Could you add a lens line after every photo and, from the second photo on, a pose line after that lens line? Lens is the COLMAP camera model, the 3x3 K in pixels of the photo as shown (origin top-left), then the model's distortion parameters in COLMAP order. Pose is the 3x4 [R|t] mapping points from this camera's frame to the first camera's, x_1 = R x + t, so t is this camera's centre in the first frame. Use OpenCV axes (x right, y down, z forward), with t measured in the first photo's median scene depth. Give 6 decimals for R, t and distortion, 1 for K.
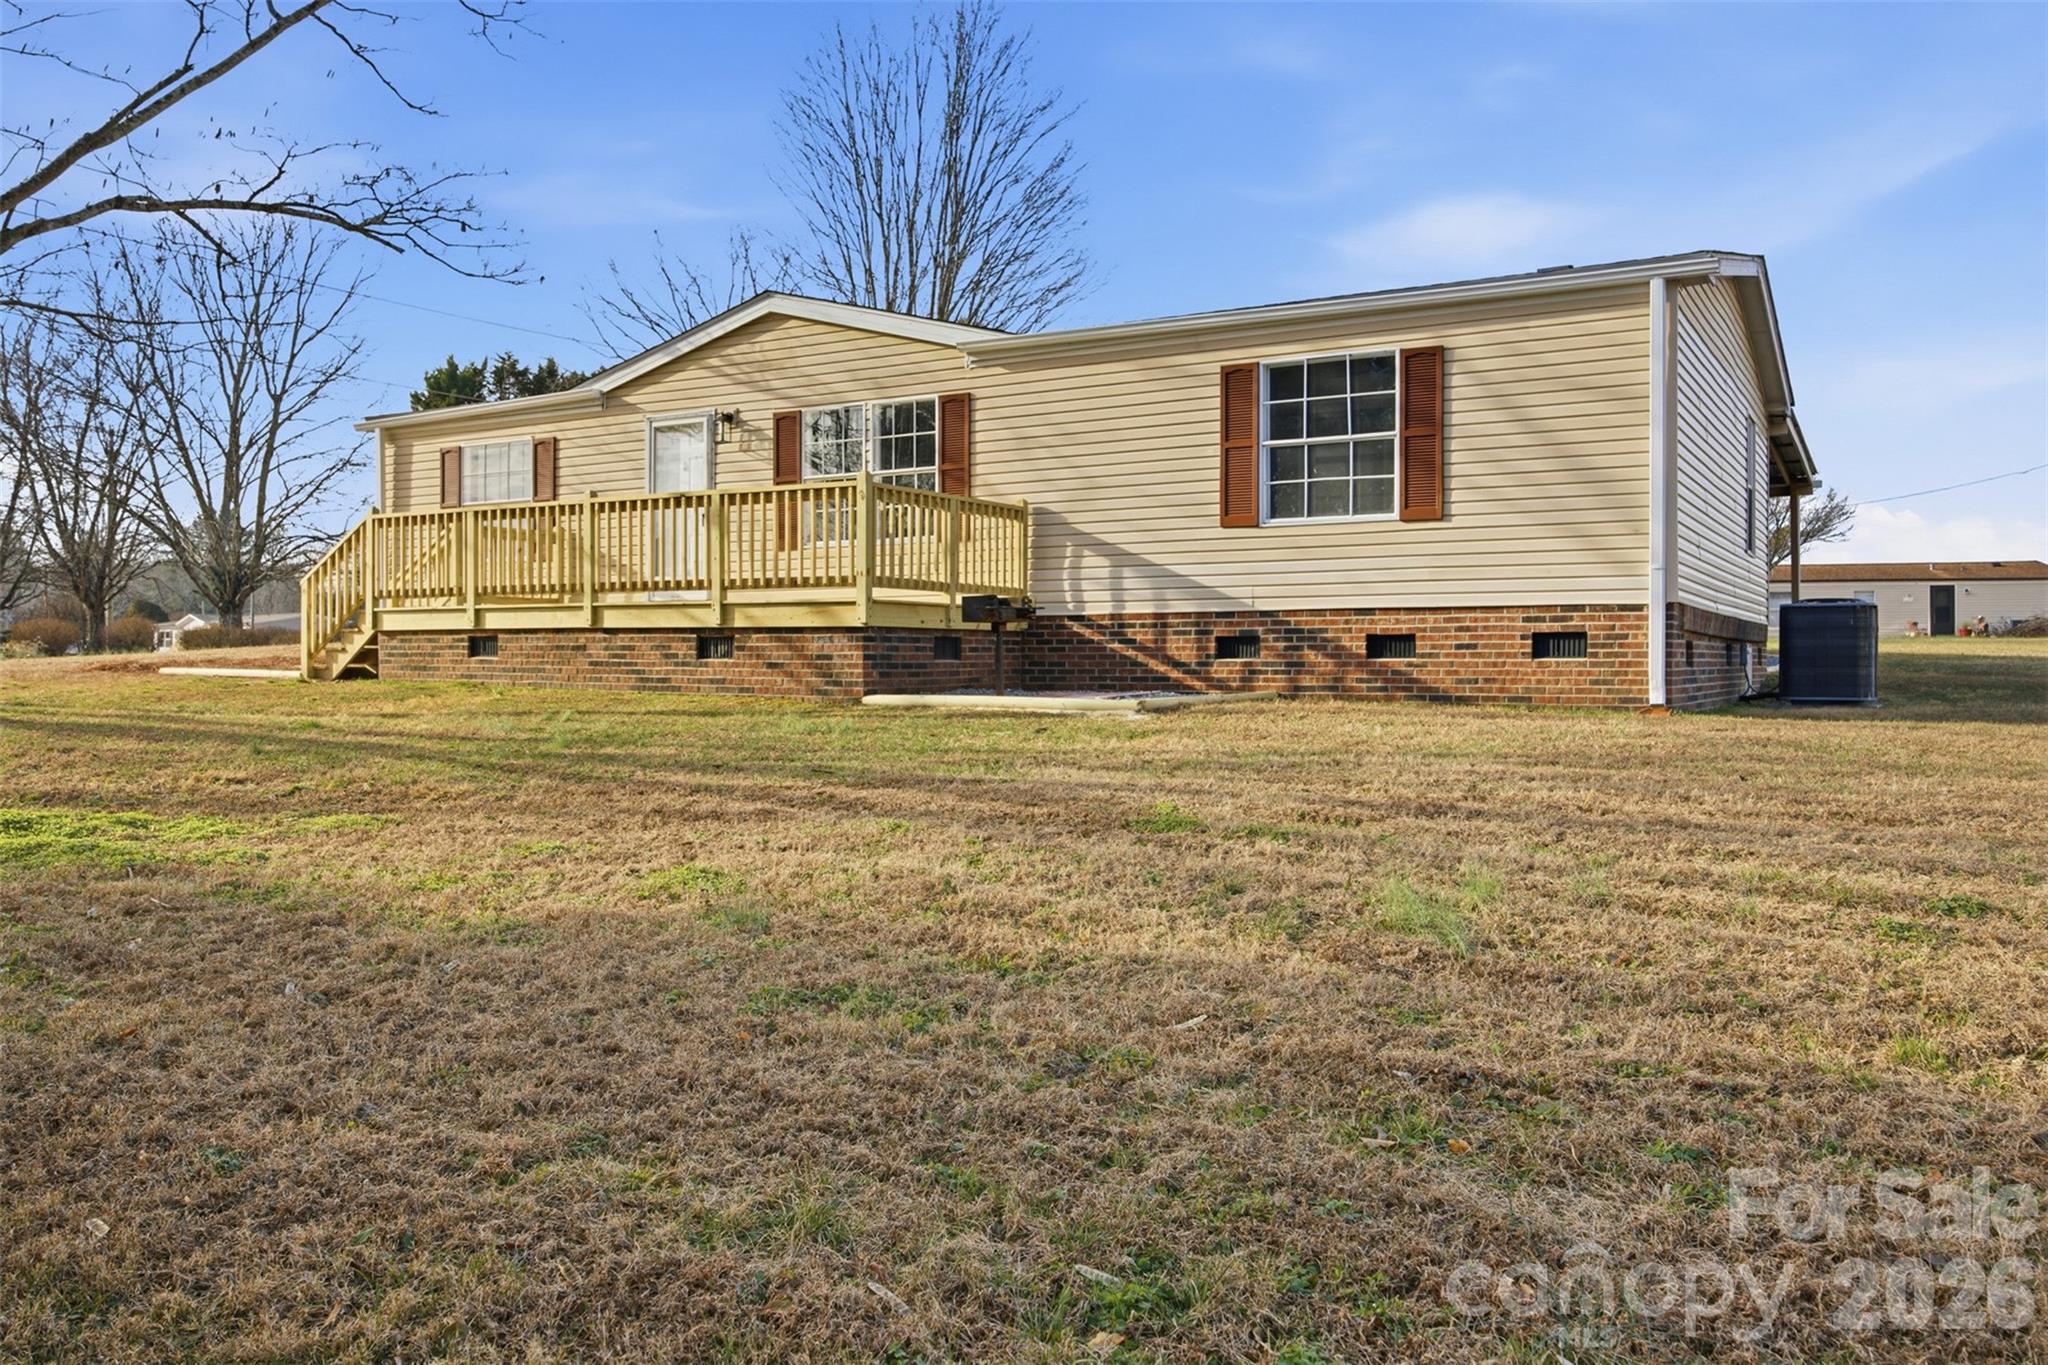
lens RADIAL K [[1561.4, 0, 1027.2], [0, 1561.4, 679.6], [0, 0, 1]] dist [0.016219, 0.003419]
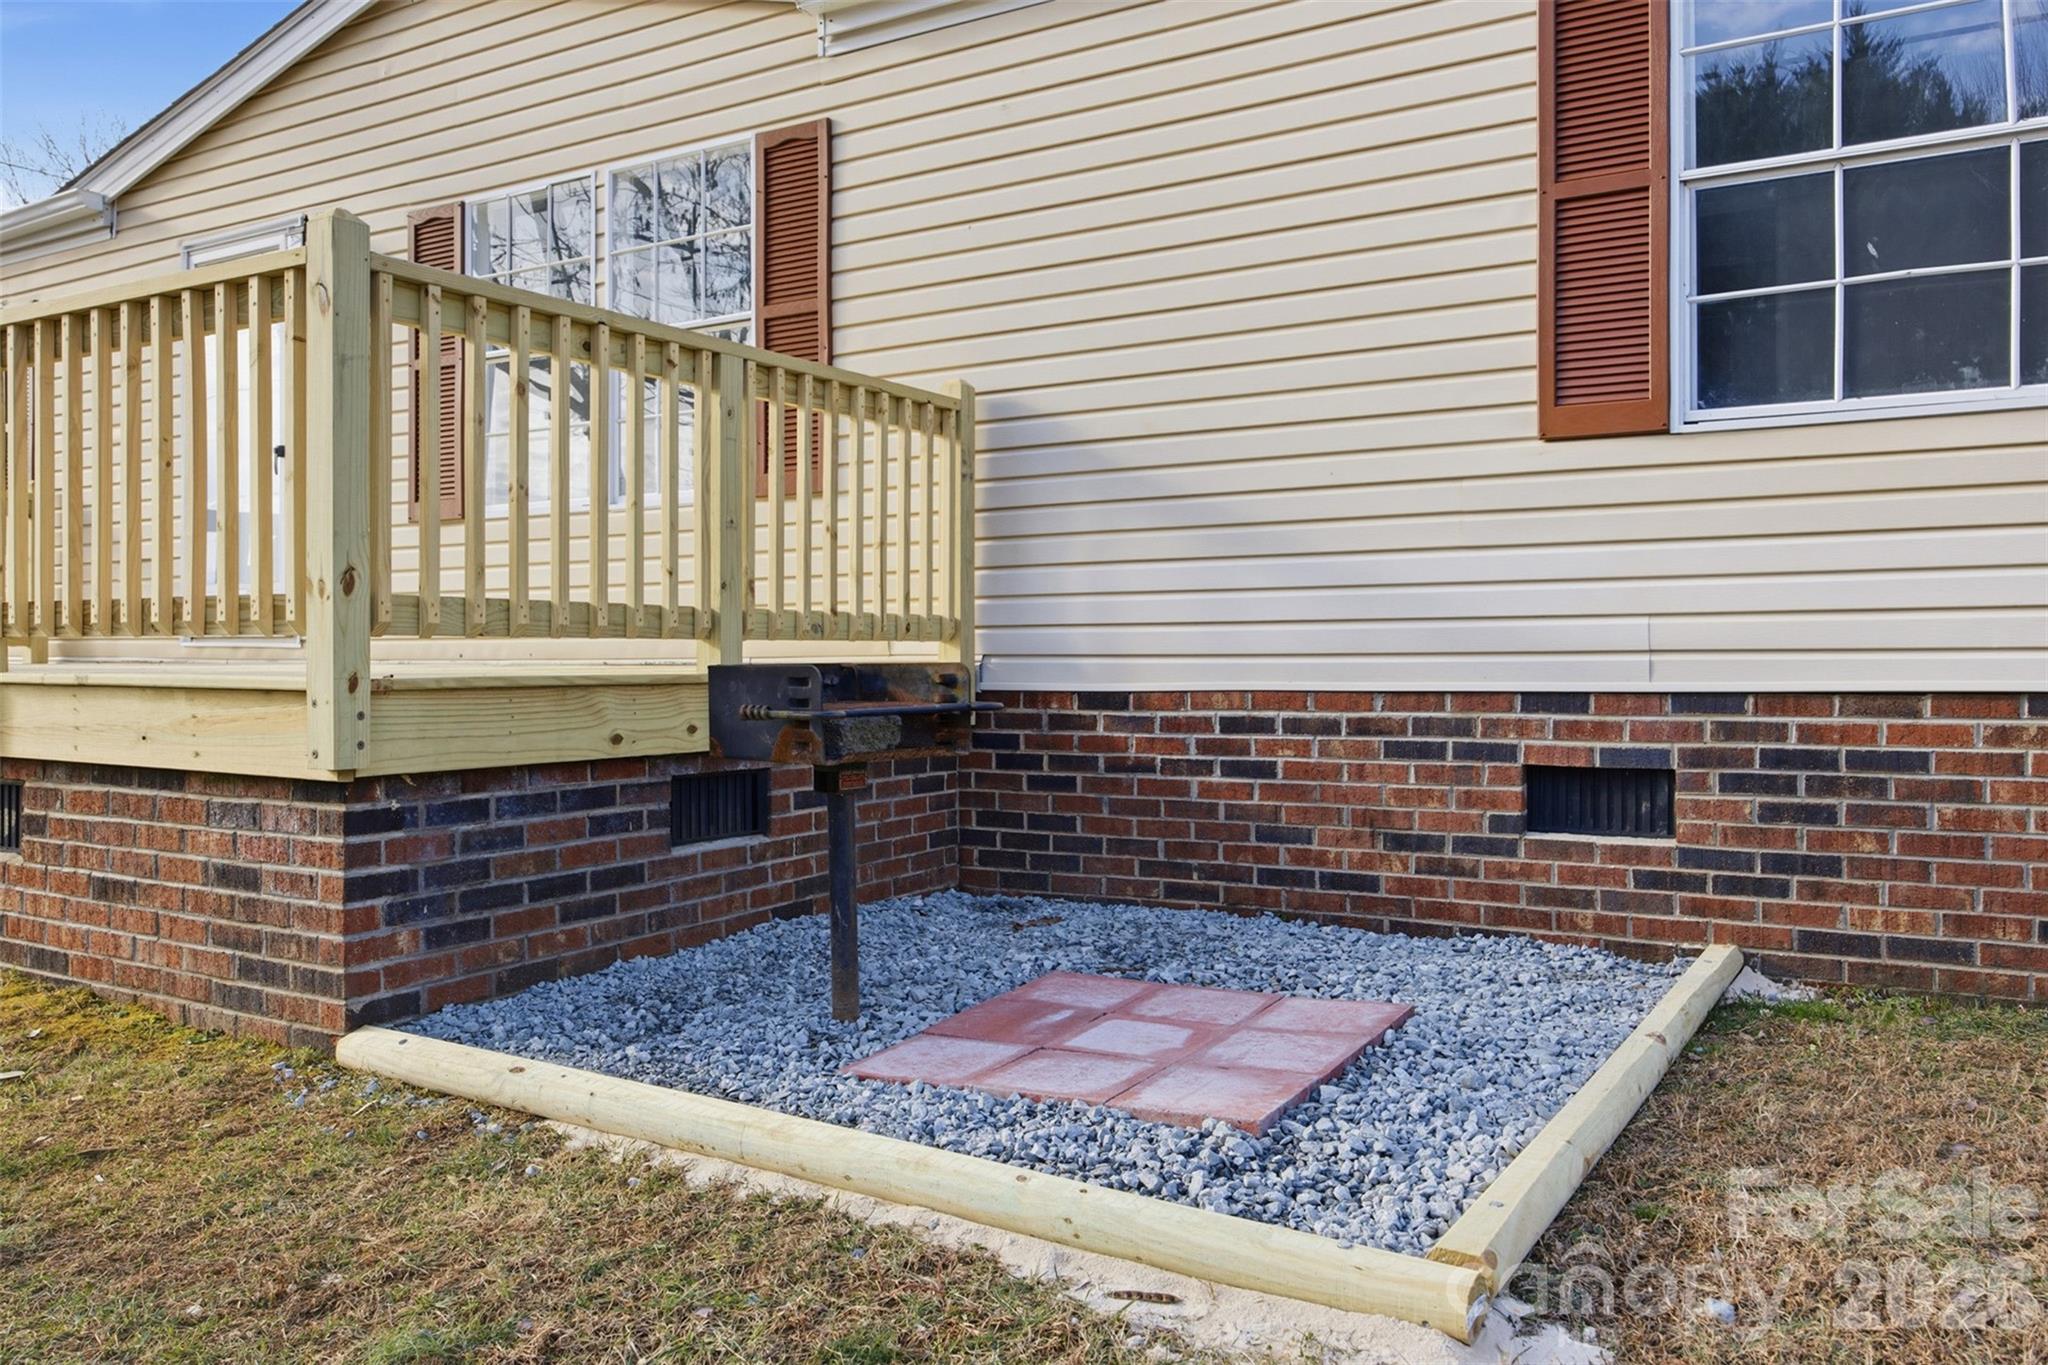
lens RADIAL K [[1561.4, 0, 1017.5], [0, 1561.4, 675.4], [0, 0, 1]] dist [0.016219, 0.003419]
pose [[0.999938, -0.003188, -0.010710, 0.015804], [0.003198, 0.999994, 0.000900, -0.048366], [0.010707, -0.000934, 0.999942, 0.673574]]
